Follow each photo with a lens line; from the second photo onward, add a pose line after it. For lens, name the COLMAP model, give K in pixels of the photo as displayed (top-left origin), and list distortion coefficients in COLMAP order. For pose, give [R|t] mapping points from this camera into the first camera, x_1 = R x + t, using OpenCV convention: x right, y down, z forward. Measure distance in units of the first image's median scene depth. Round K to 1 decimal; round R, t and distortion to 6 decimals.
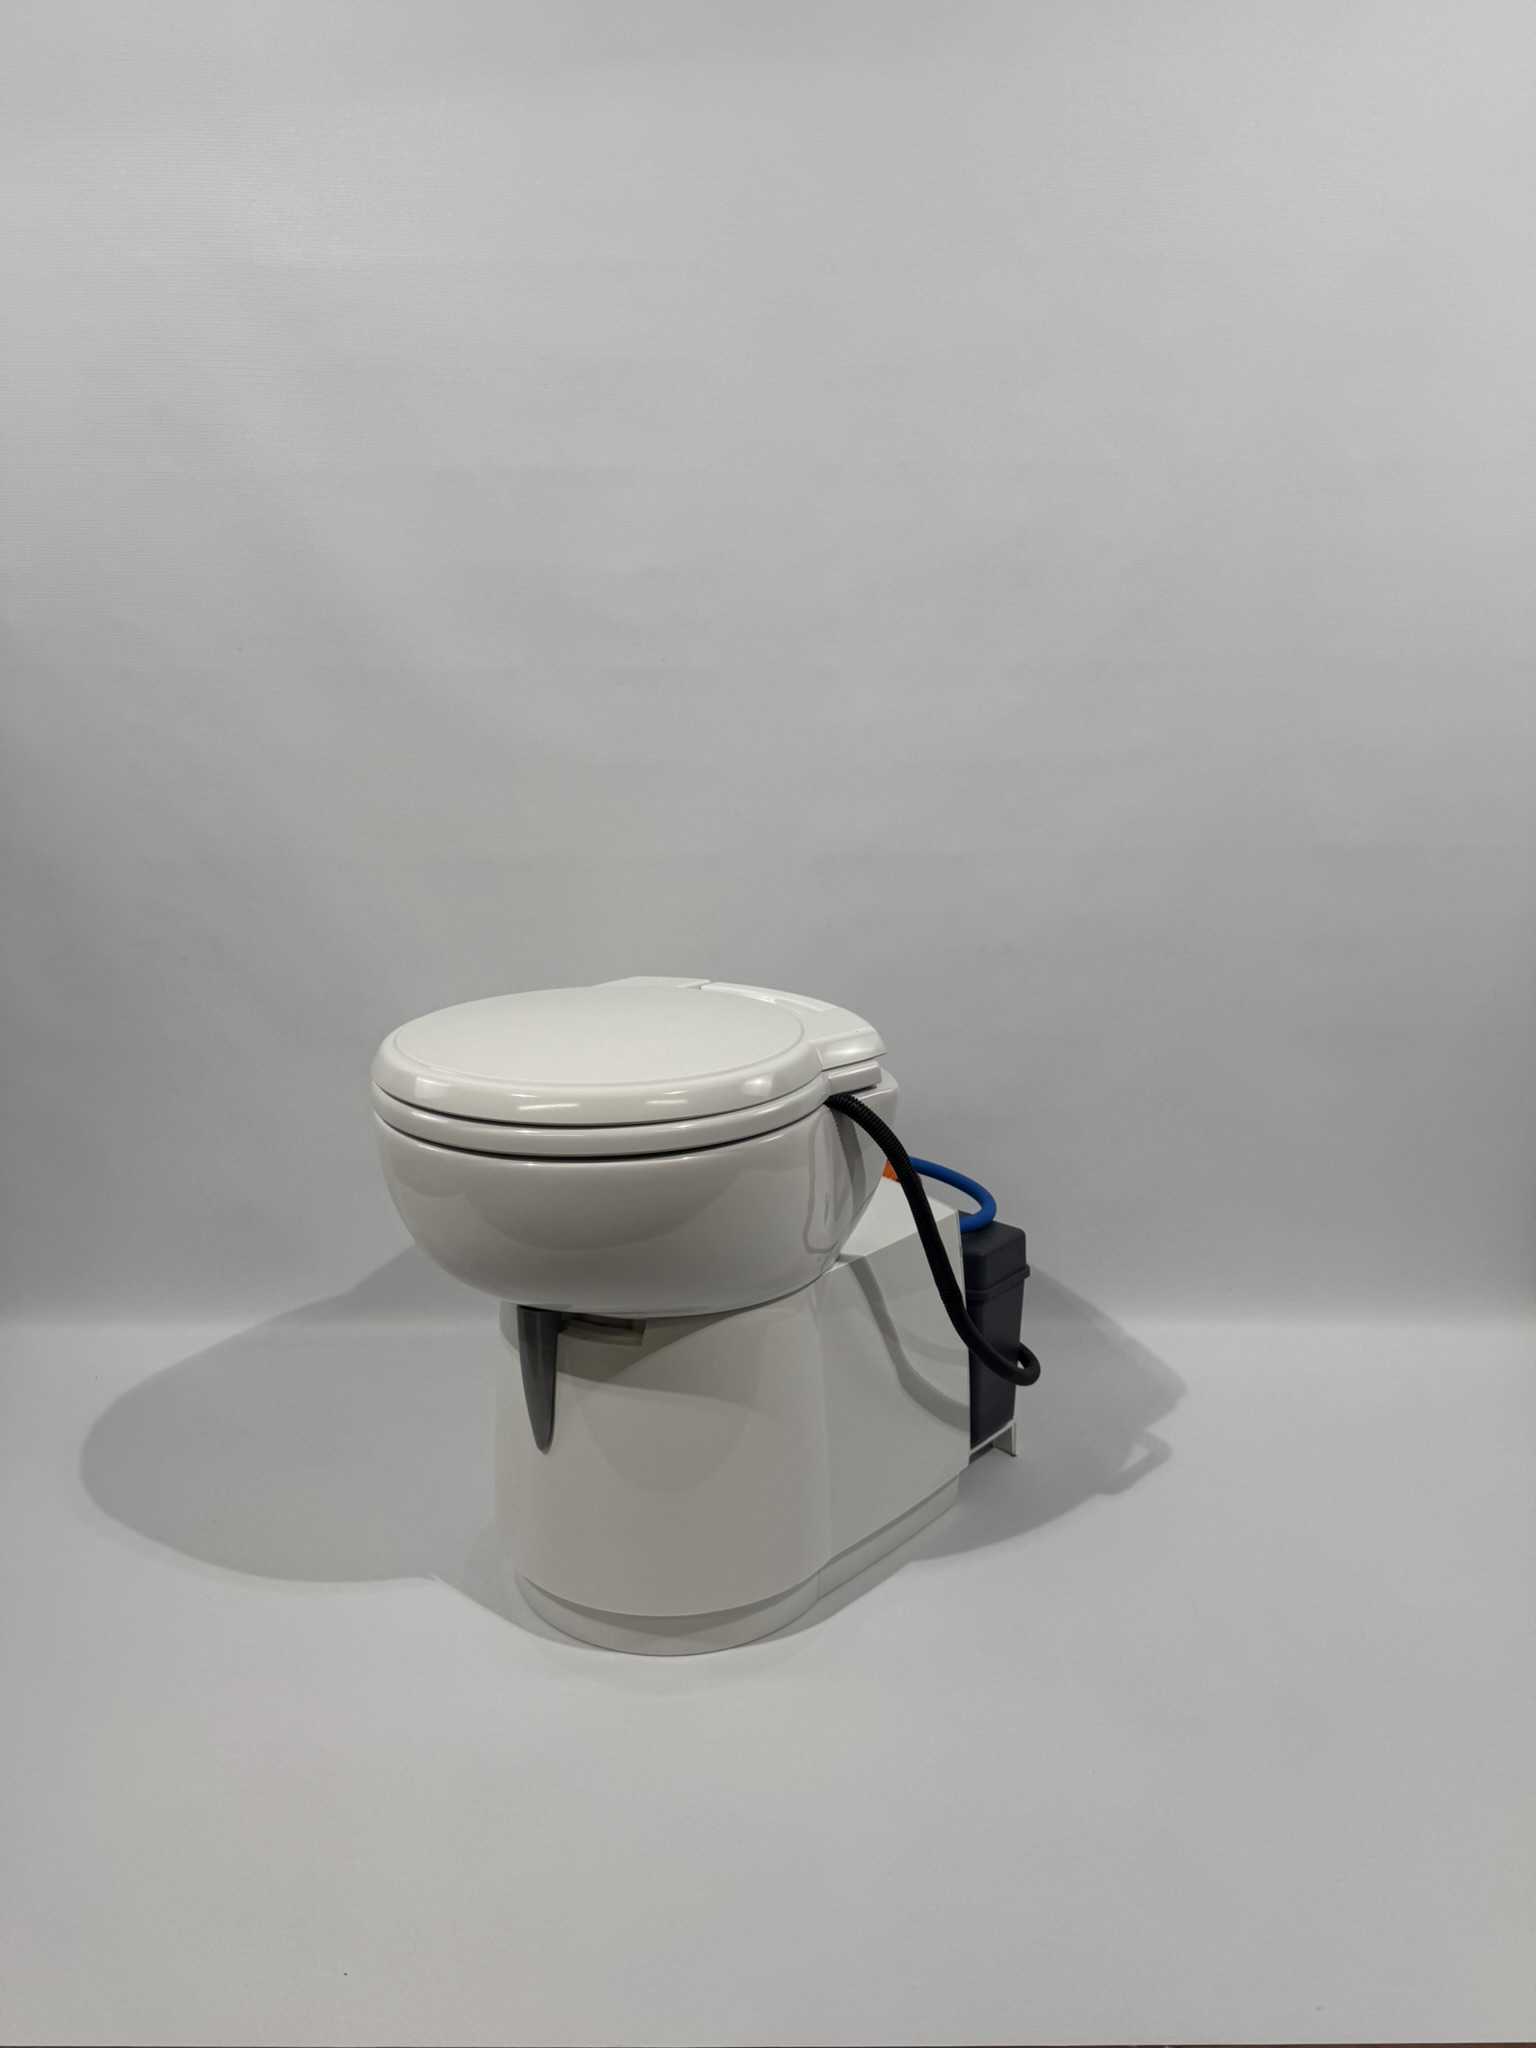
lens RADIAL K [[1494.4, 0, 768.2], [0, 1494.4, 1005.6], [0, 0, 1]] dist [-0.009467, -0.007011]
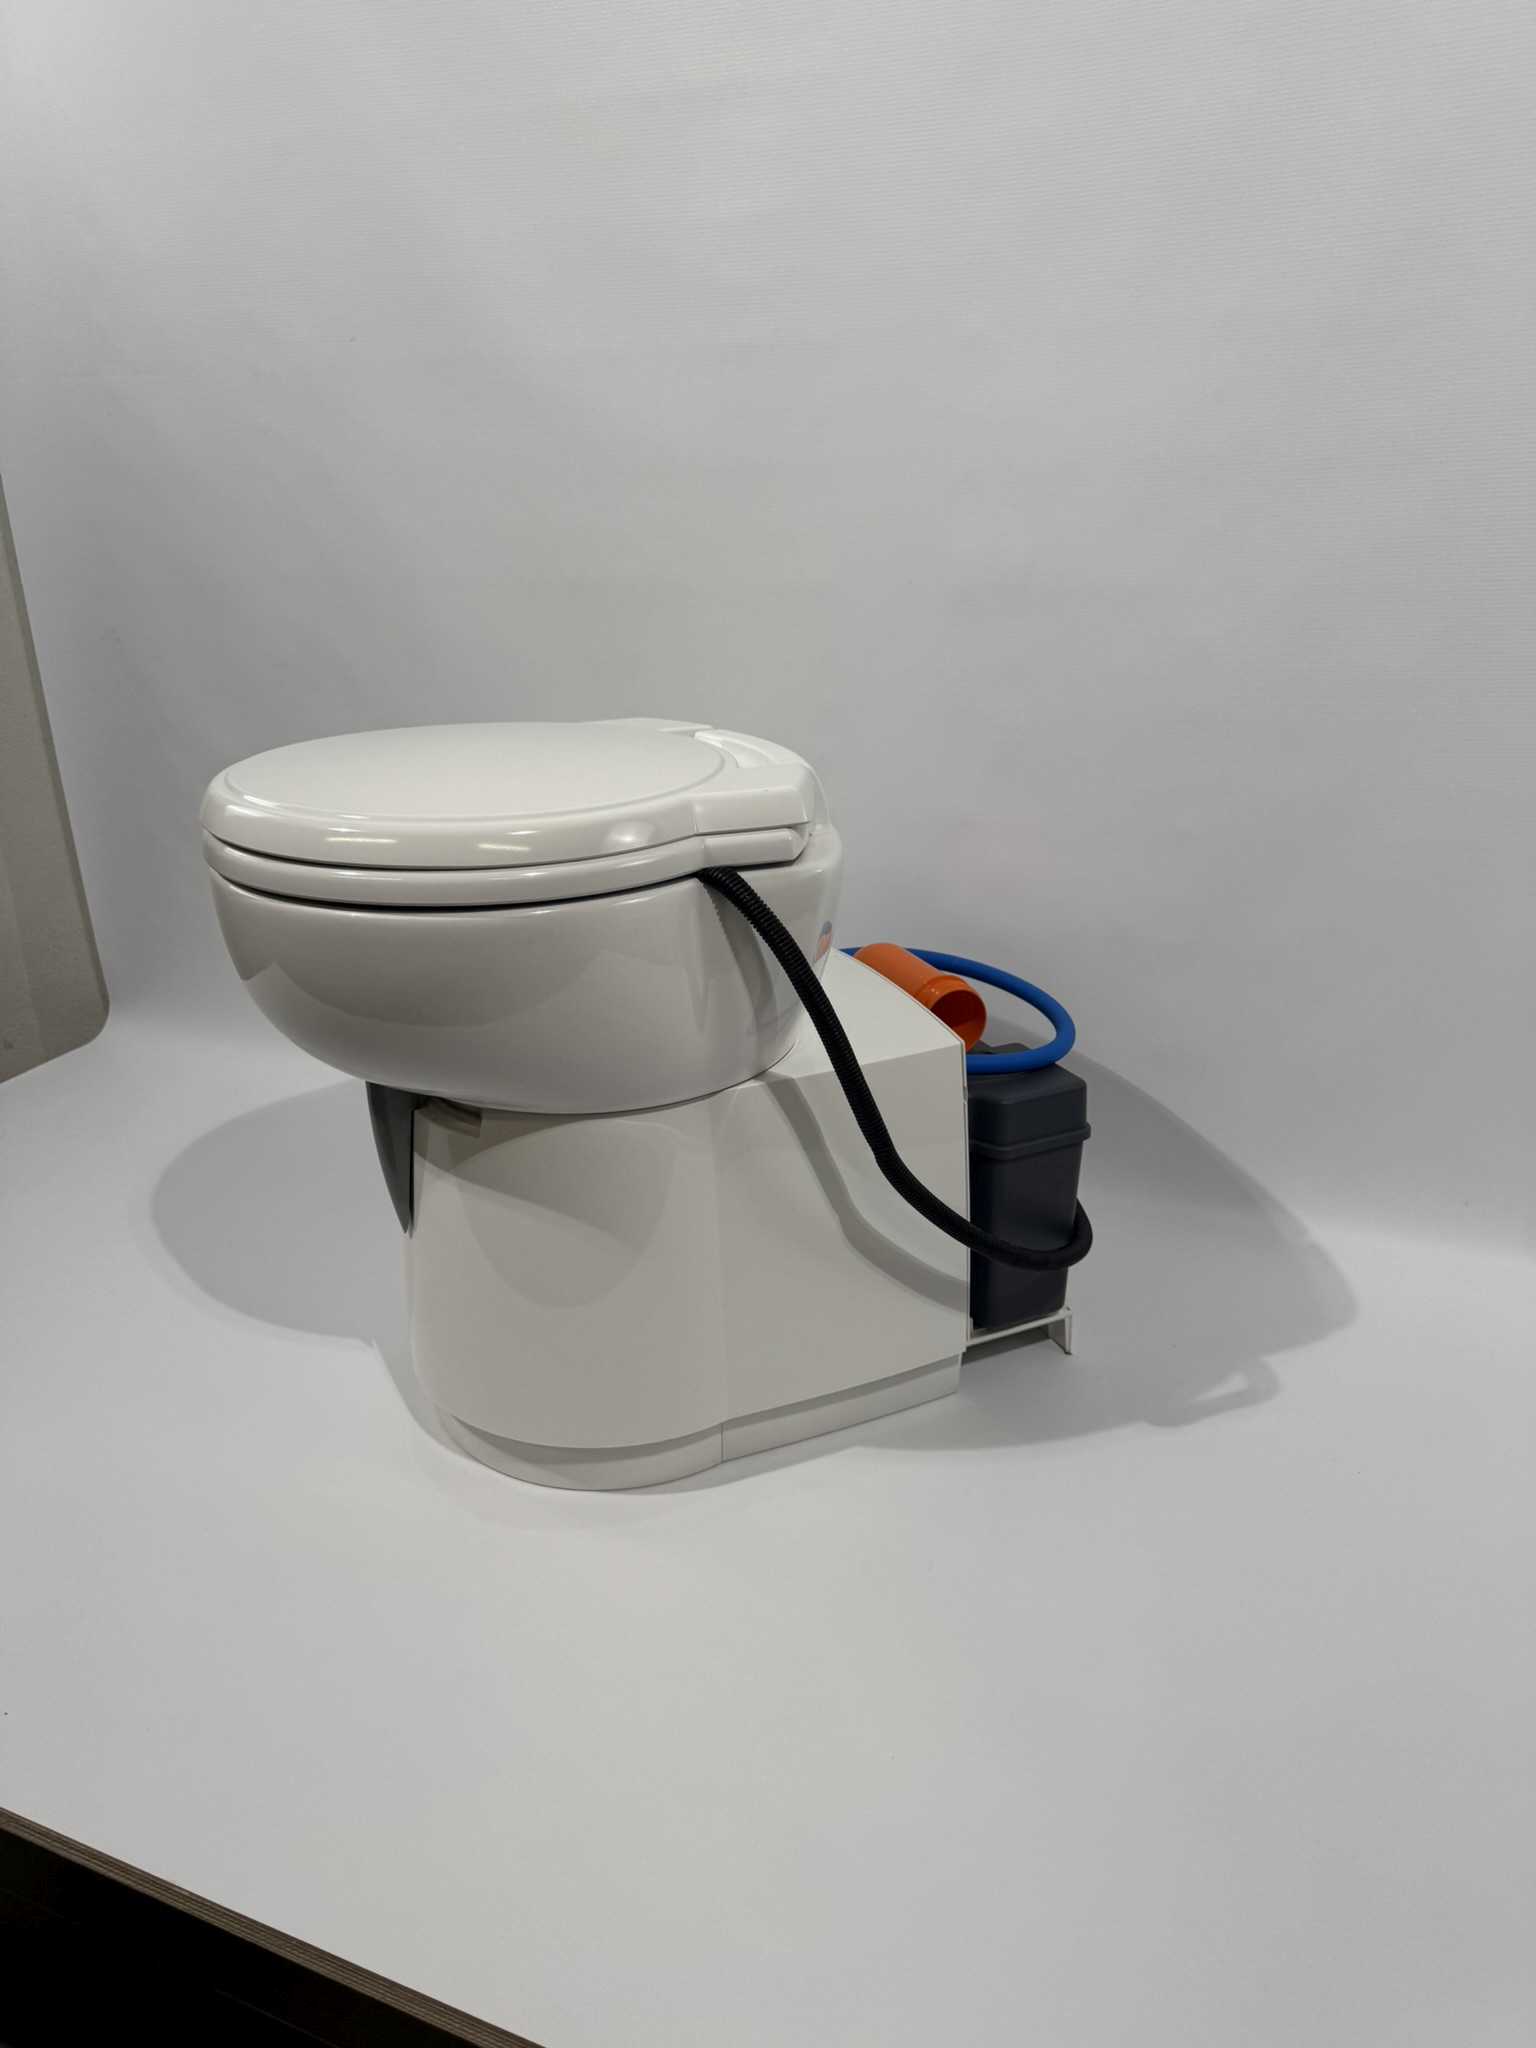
lens RADIAL K [[1494.4, 0, 762.9], [0, 1494.4, 1036.9], [0, 0, 1]] dist [-0.009467, -0.007011]
pose [[0.916594, 0.131138, -0.377702, 0.379245], [-0.073914, 0.983975, 0.162262, 0.018585], [0.392928, -0.120811, 0.911599, 0.282201]]
